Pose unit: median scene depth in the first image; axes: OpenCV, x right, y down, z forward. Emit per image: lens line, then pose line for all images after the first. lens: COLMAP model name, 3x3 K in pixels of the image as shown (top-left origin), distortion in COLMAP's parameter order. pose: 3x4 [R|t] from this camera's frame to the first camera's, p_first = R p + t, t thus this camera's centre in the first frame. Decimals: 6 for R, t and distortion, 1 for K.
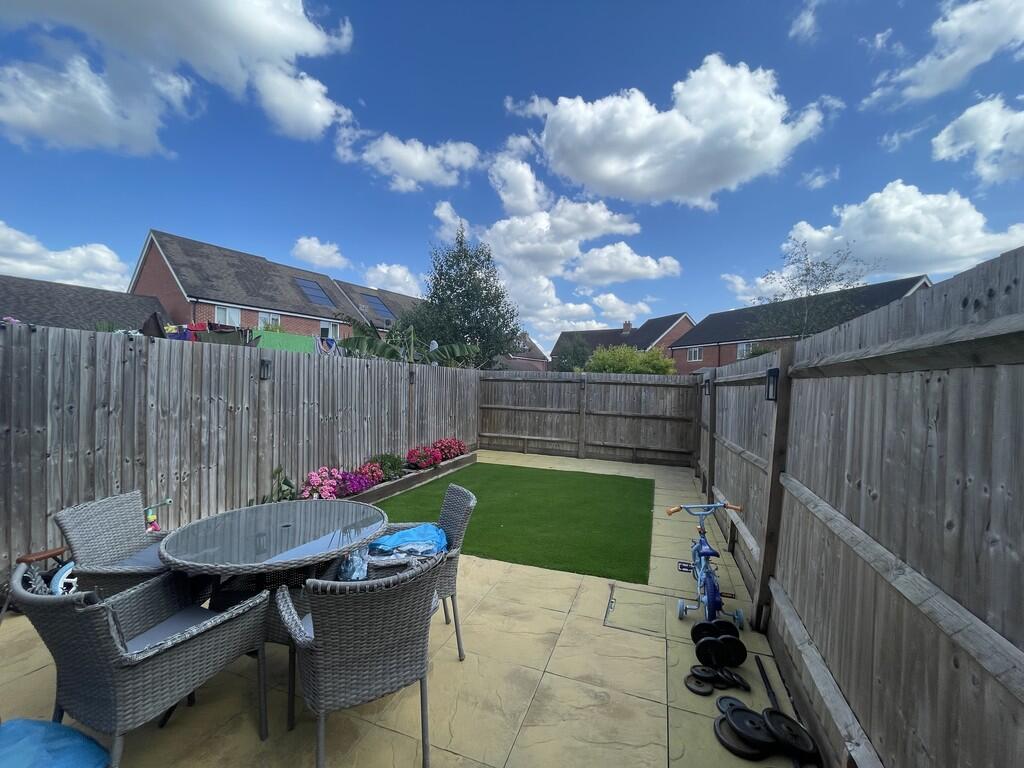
lens RADIAL K [[415.9, 0, 512.0], [0, 415.9, 384.0], [0, 0, 1]] dist [-0.001401, 0.000229]
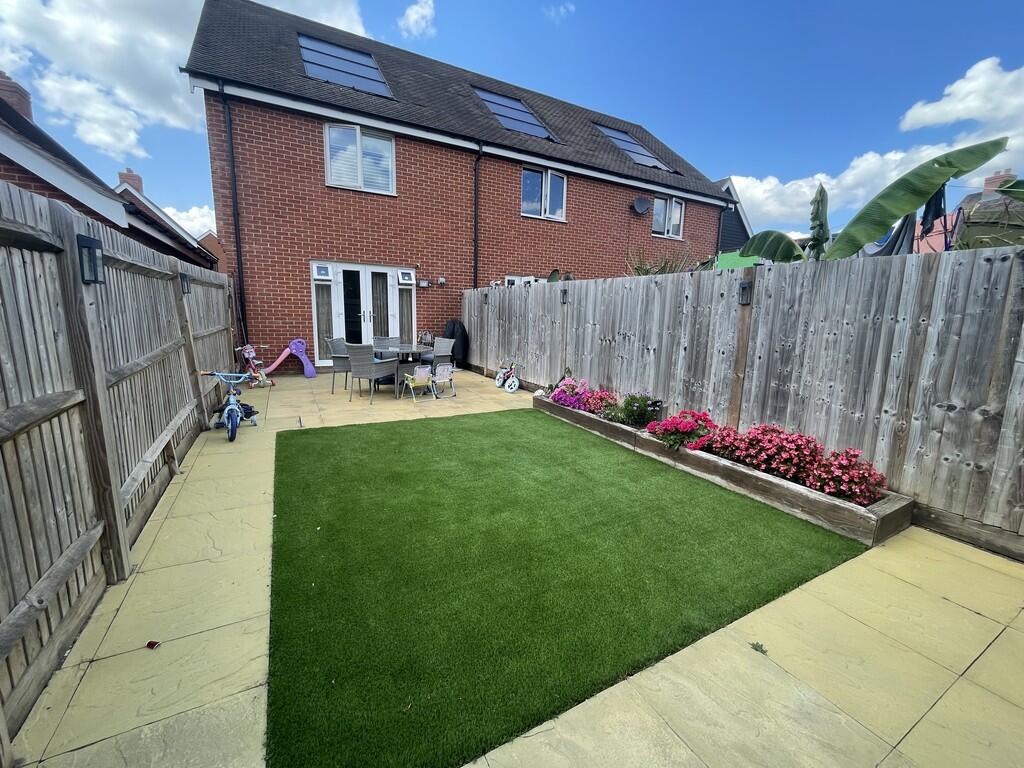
lens RADIAL K [[415.9, 0, 512.0], [0, 415.9, 384.0], [0, 0, 1]] dist [-0.001401, 0.000229]
pose [[-0.657734, 0.092686, -0.747526, 0.462479], [-0.041387, 0.986455, 0.158727, 0.031825], [0.752112, 0.135338, -0.644989, 1.368665]]
